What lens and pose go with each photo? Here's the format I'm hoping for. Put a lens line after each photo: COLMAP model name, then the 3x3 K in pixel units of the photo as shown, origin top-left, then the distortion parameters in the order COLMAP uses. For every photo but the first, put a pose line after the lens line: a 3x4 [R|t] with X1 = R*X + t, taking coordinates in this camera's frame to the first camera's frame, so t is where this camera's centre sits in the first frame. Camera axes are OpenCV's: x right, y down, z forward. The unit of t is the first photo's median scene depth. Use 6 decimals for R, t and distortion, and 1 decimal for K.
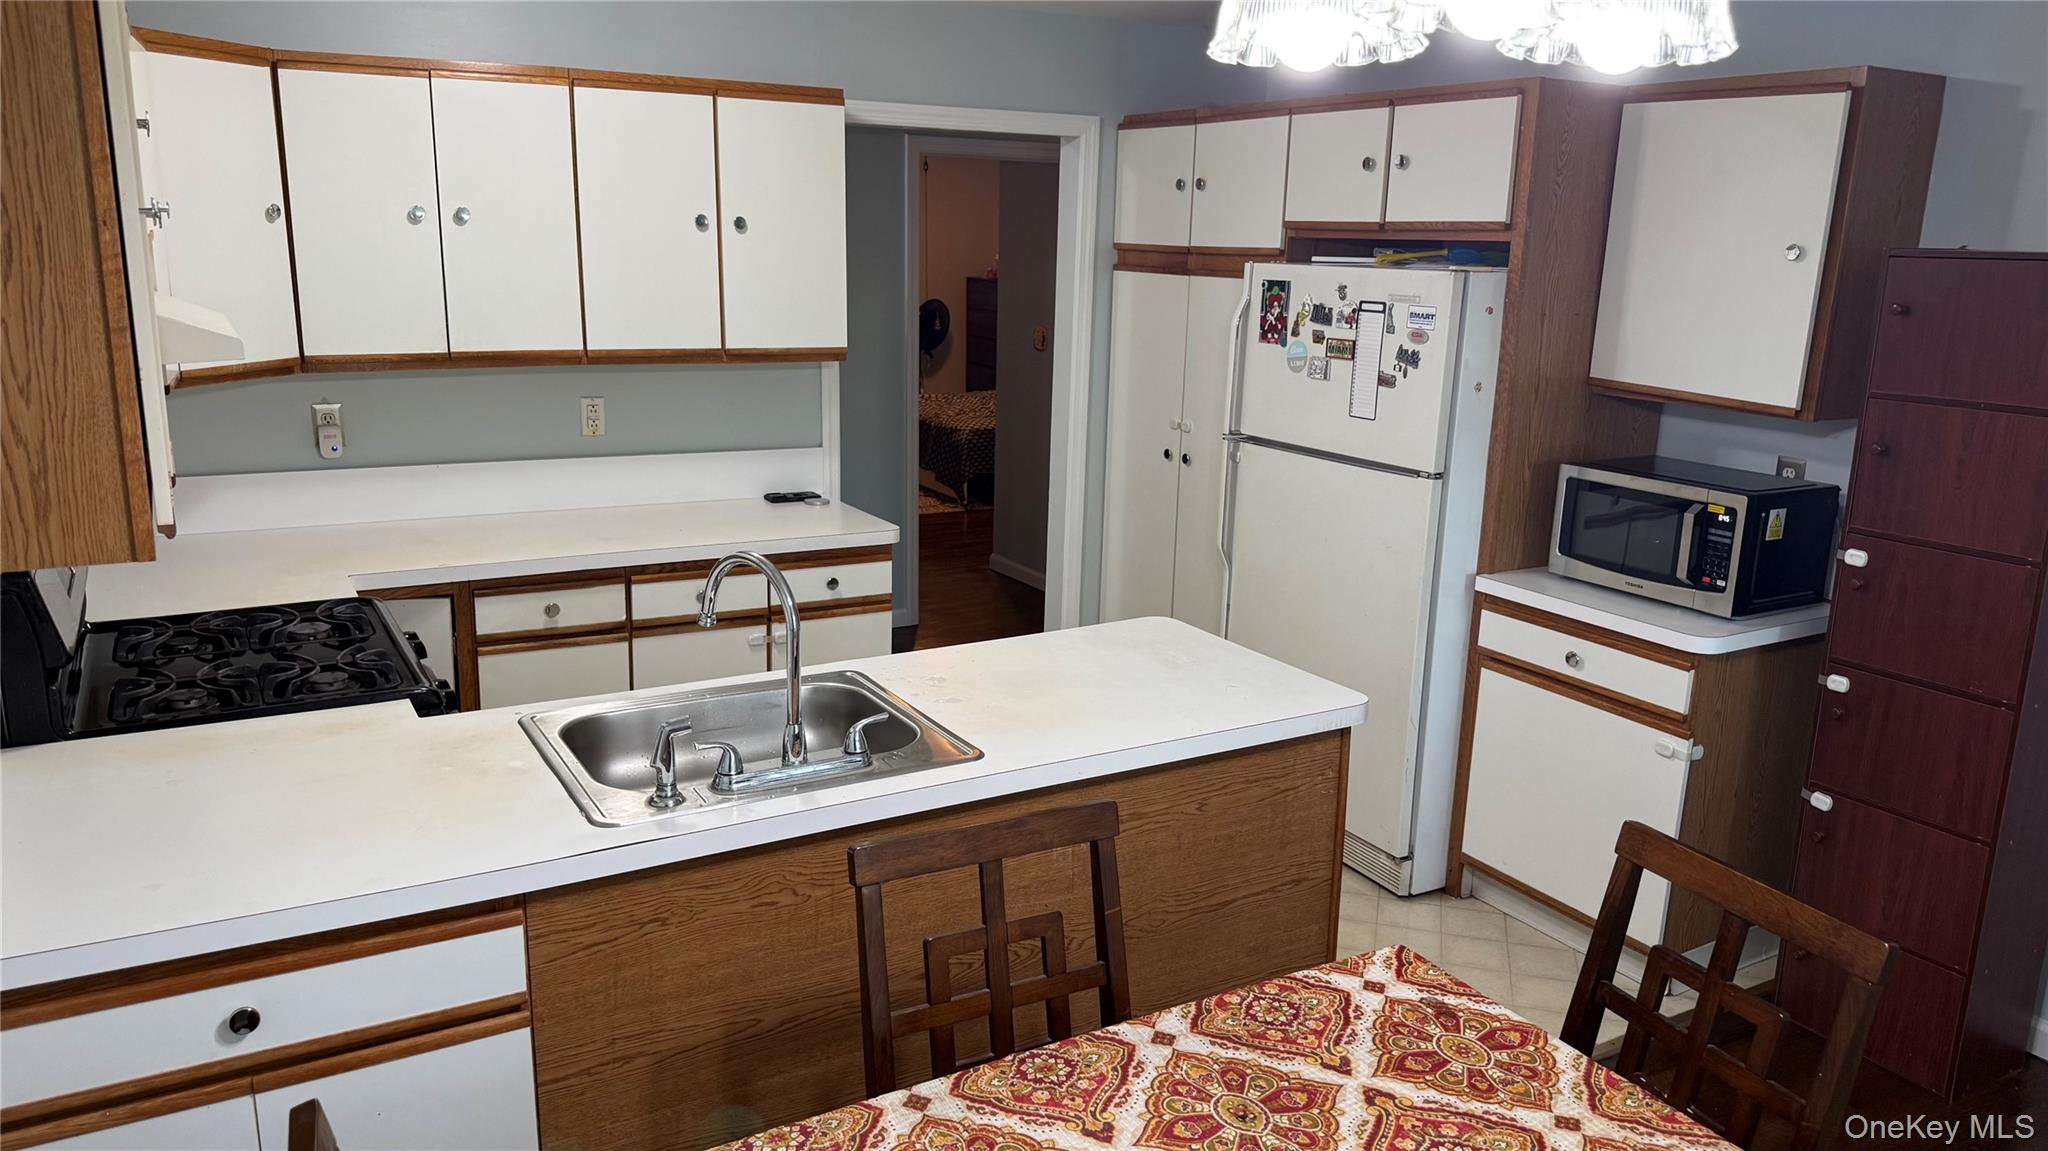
lens RADIAL K [[1452.7, 0, 1024.0], [0, 1452.7, 575.5], [0, 0, 1]] dist [0.146173, -0.264890]
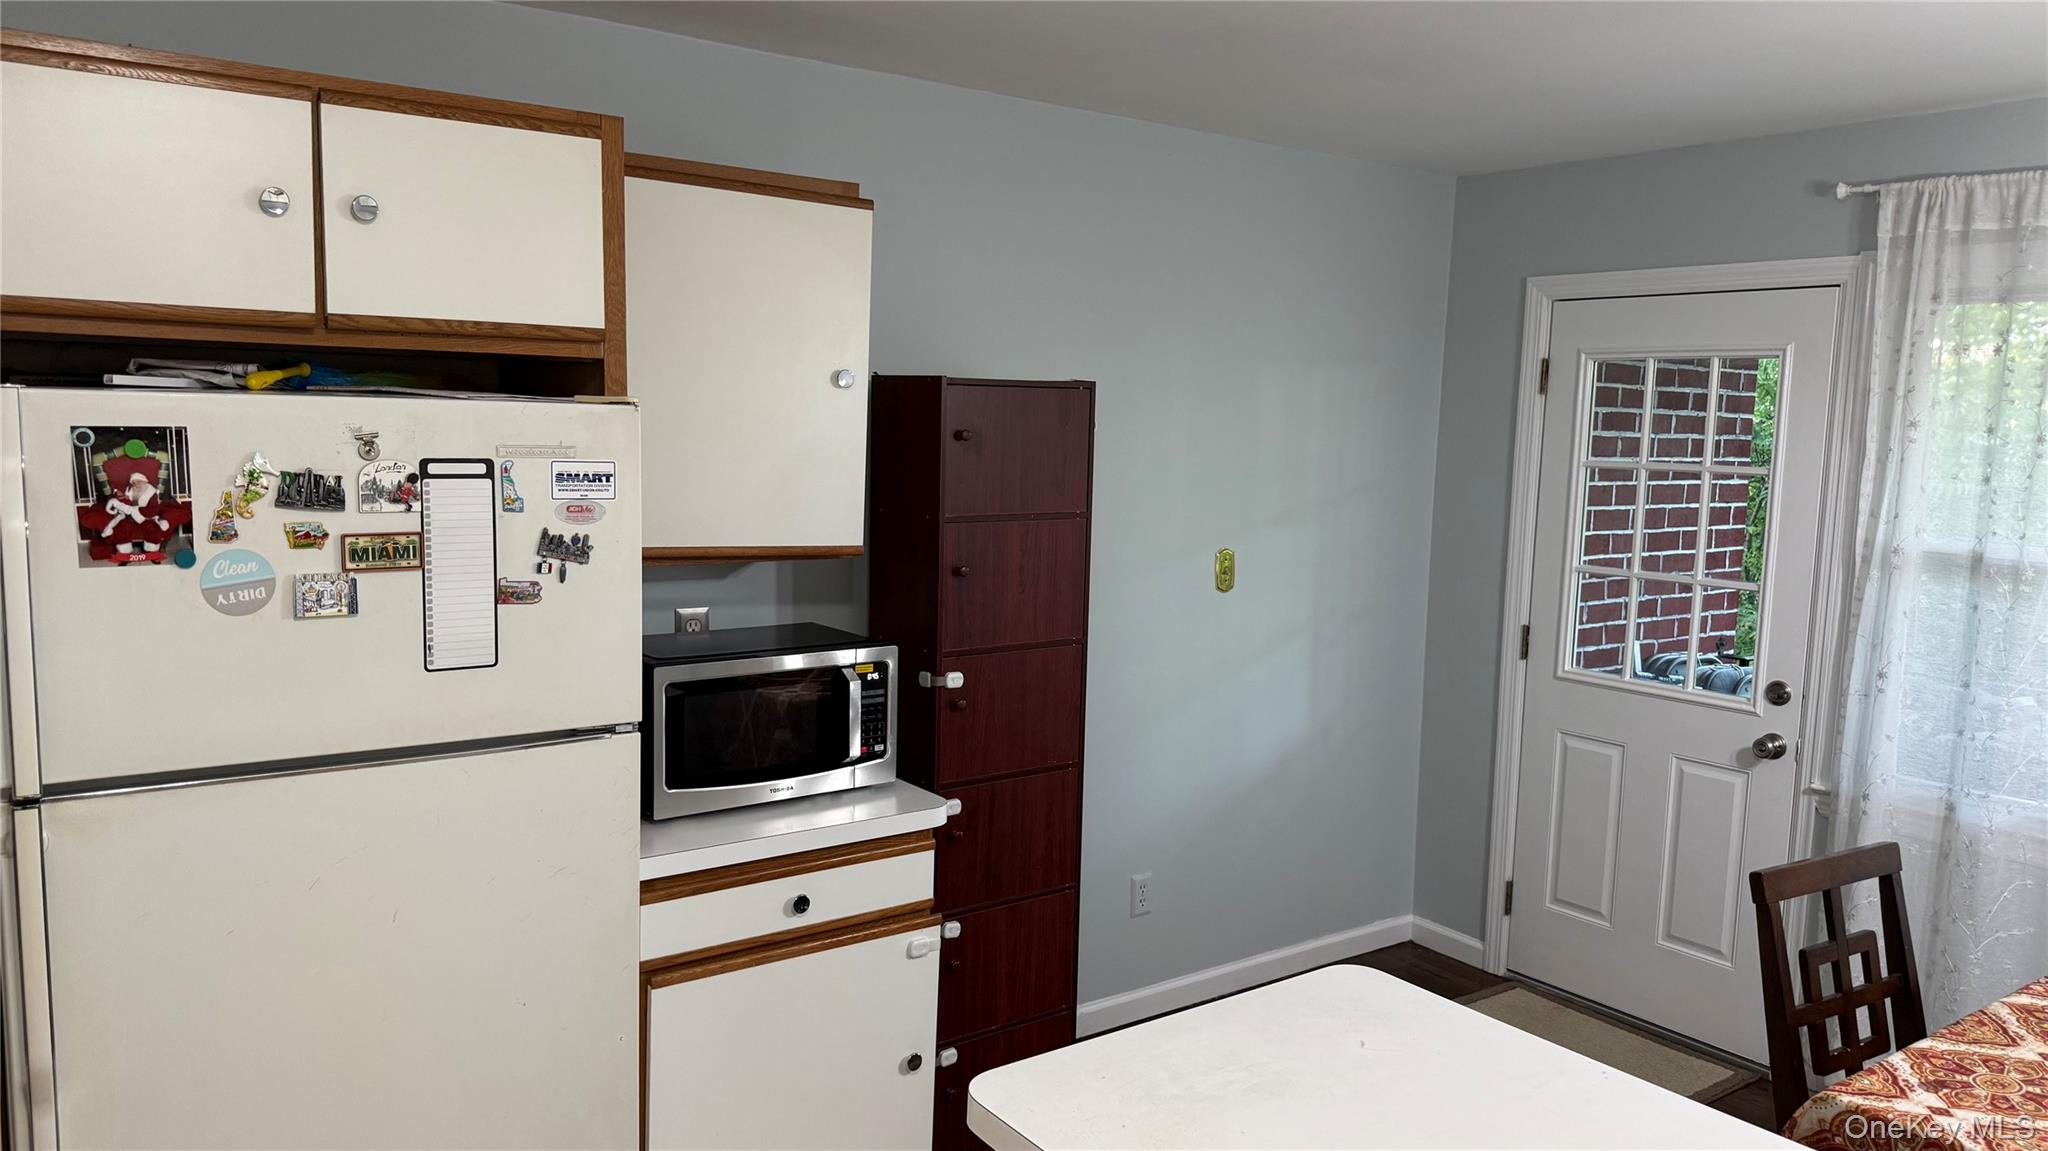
lens RADIAL K [[1441.6, 0, 1024.0], [0, 1441.6, 575.5], [0, 0, 1]] dist [0.117909, -0.123921]
pose [[-0.115644, -0.136181, 0.983911, -0.335530], [0.202422, 0.966539, 0.157568, -0.189811], [-0.972446, 0.217388, -0.084209, 0.858135]]
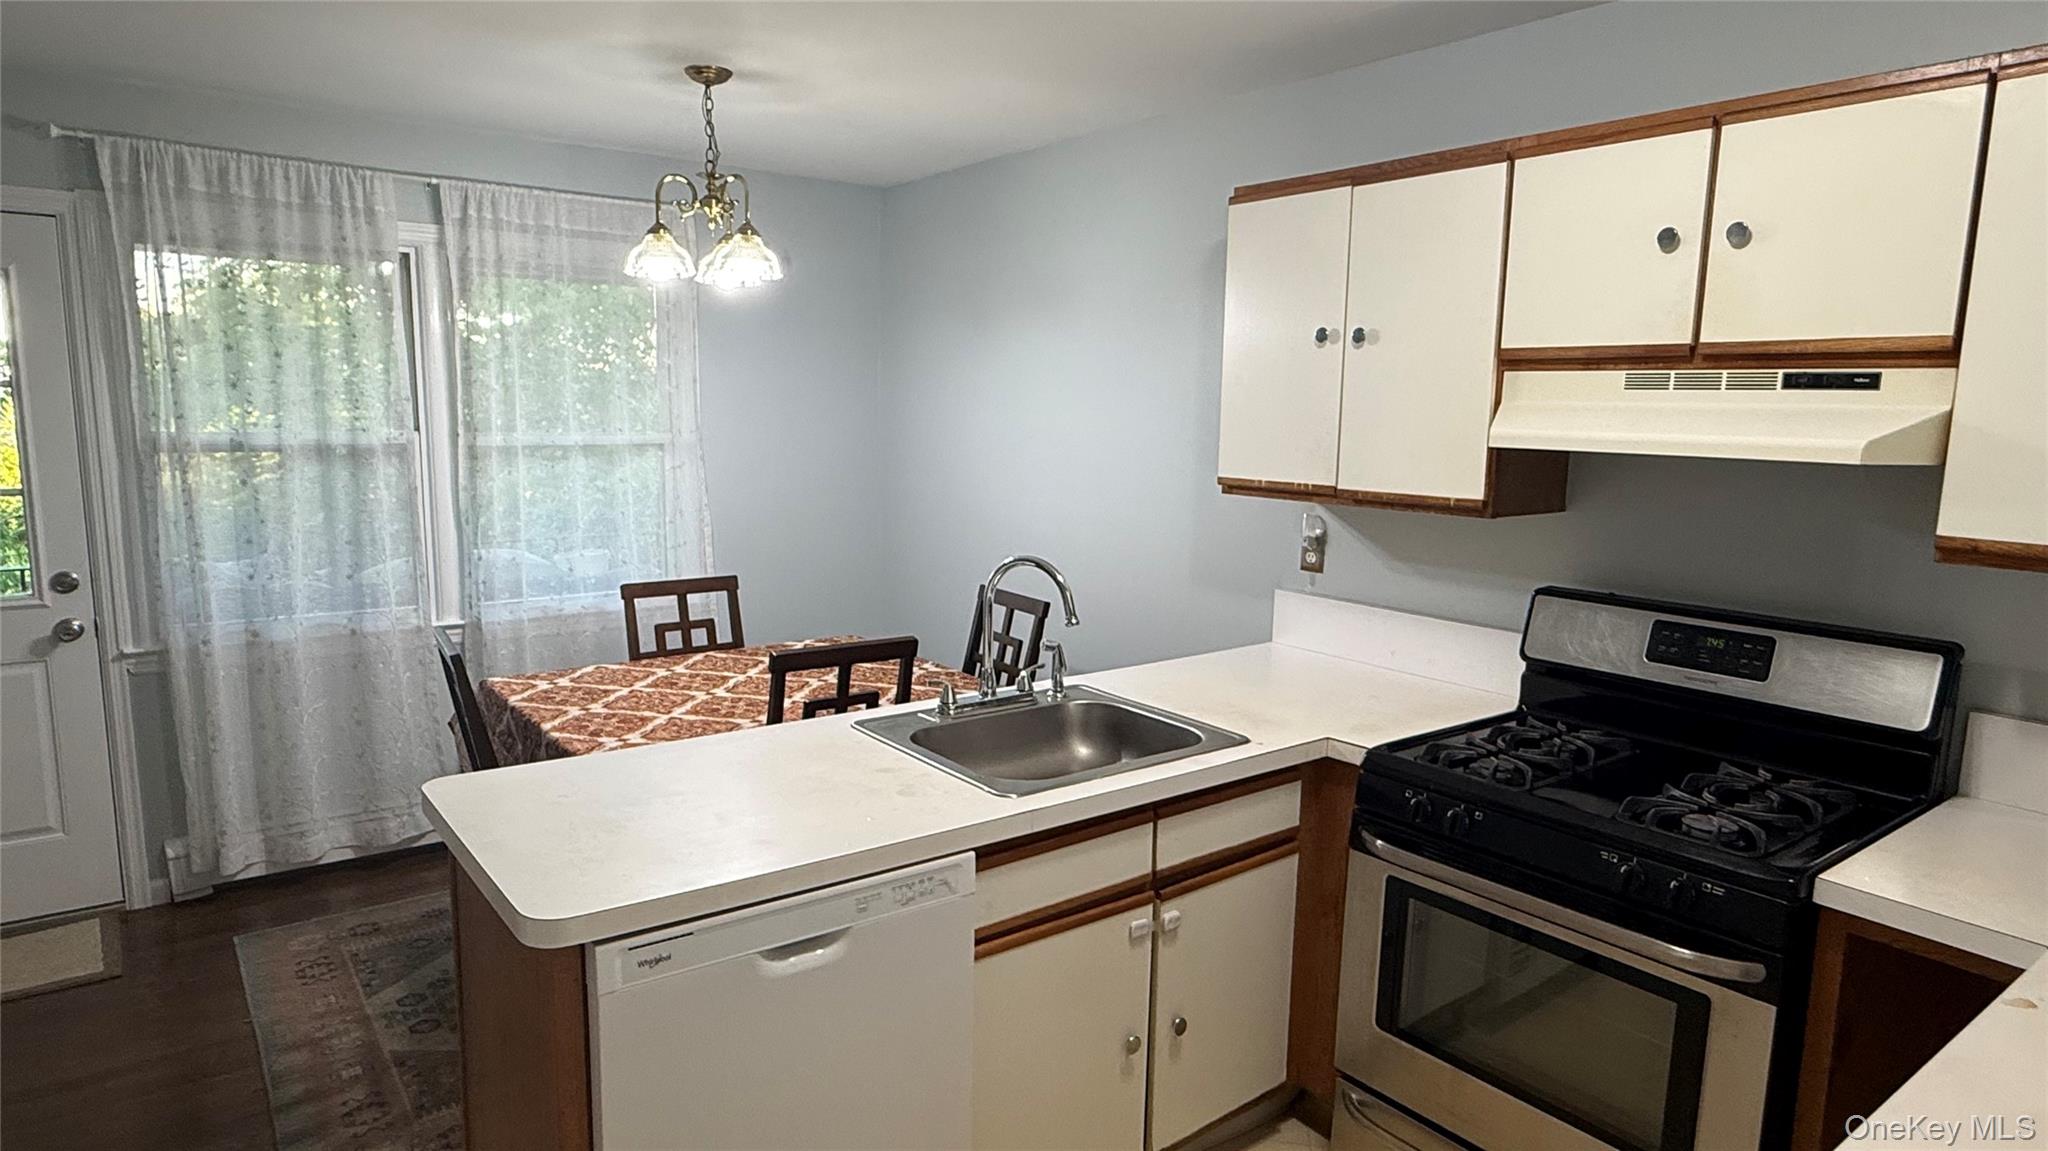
lens RADIAL K [[1226.3, 0, 1024.0], [0, 1226.3, 575.5], [0, 0, 1]] dist [0.034608, -0.001607]
pose [[-0.991409, -0.020052, -0.129250, -0.023152], [-0.066714, 0.927494, 0.367836, -0.254183], [0.112502, 0.373299, -0.920864, 1.245590]]
